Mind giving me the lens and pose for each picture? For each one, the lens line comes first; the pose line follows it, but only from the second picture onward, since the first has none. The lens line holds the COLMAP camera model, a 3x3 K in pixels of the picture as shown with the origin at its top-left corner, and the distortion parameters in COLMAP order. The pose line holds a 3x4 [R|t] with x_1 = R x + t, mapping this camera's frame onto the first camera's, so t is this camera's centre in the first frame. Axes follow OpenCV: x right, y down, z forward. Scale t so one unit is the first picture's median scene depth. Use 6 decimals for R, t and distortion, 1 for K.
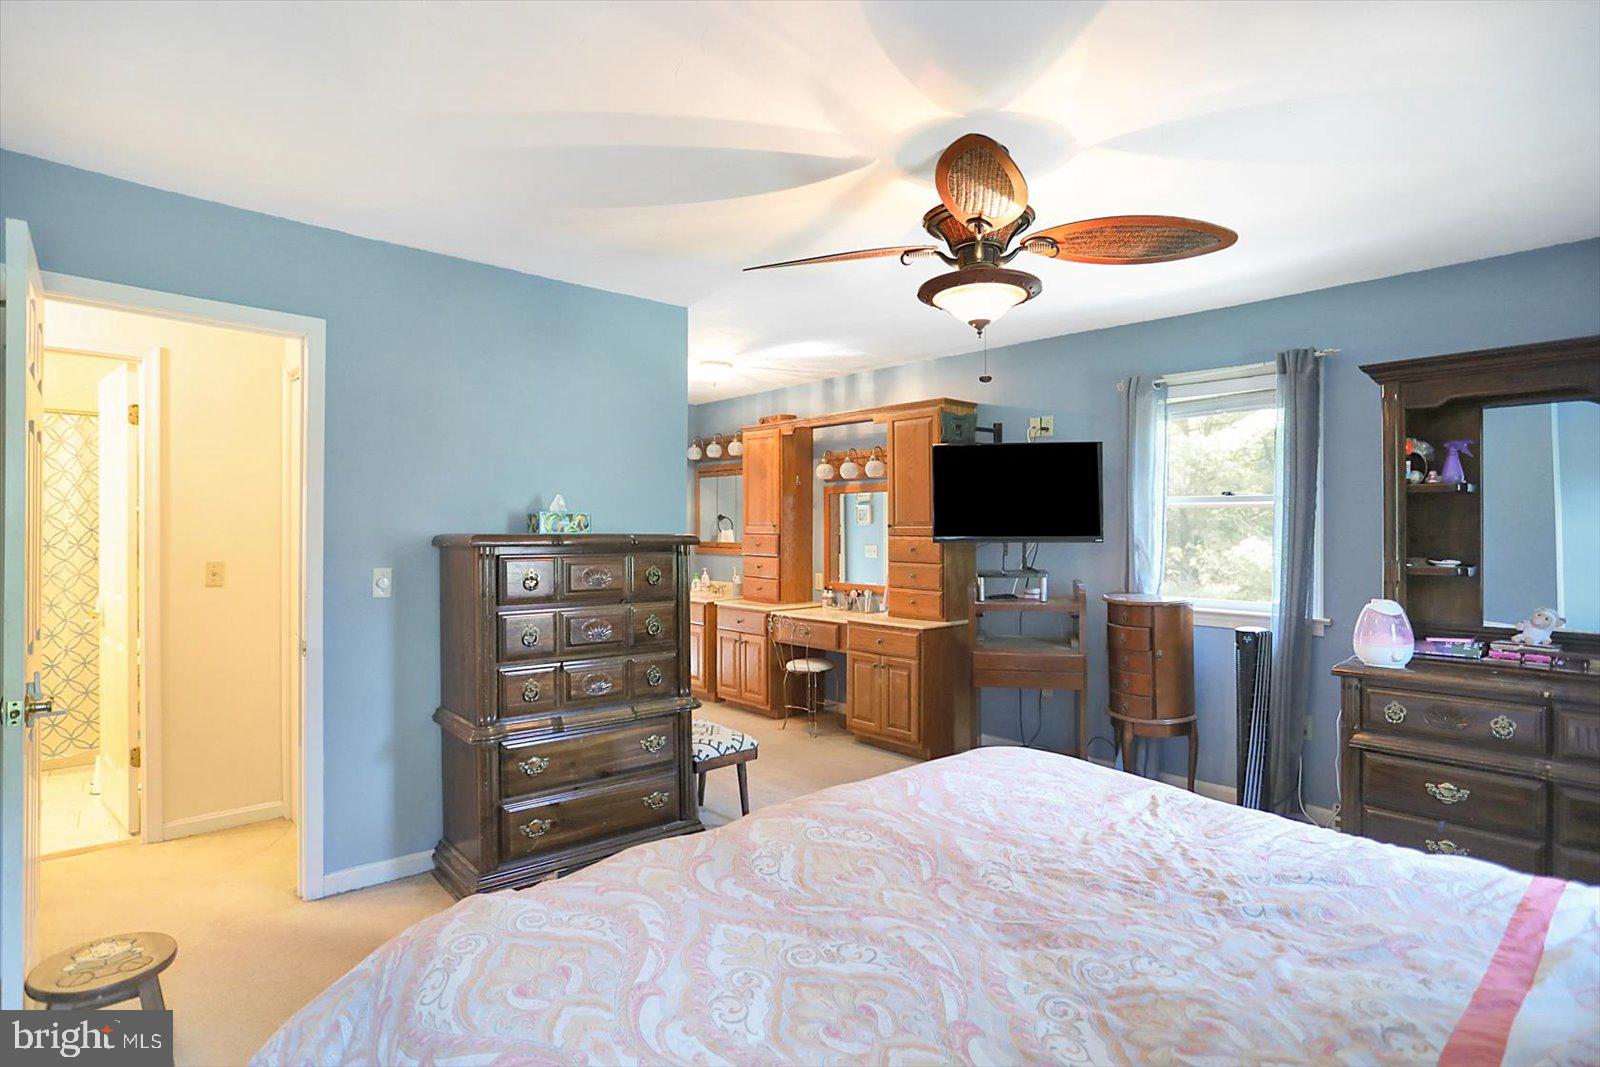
lens RADIAL K [[787.2, 0, 797.4], [0, 787.2, 529.0], [0, 0, 1]] dist [0.000256, 0.000010]
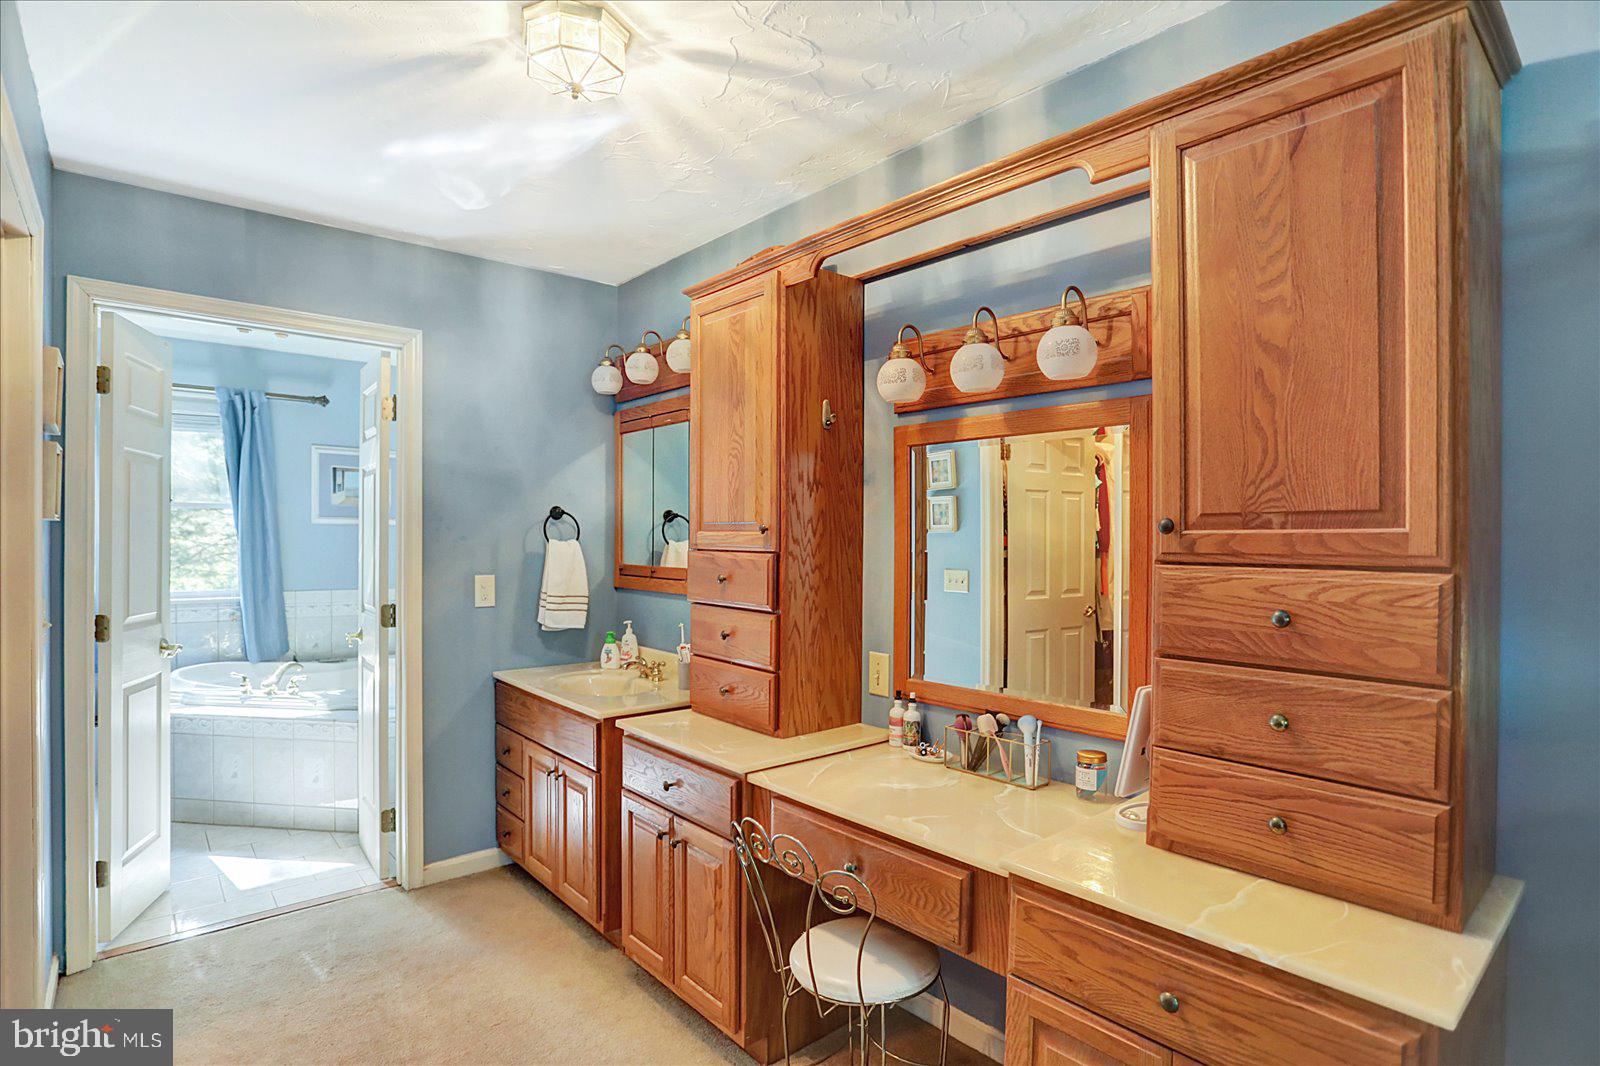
lens RADIAL K [[787.2, 0, 804.8], [0, 787.2, 536.9], [0, 0, 1]] dist [0.000256, 0.000010]
pose [[0.999859, 0.003802, -0.016350, -0.003386], [-0.003883, 0.999980, -0.004909, 0.001095], [0.016331, 0.004972, 0.999854, 0.620165]]
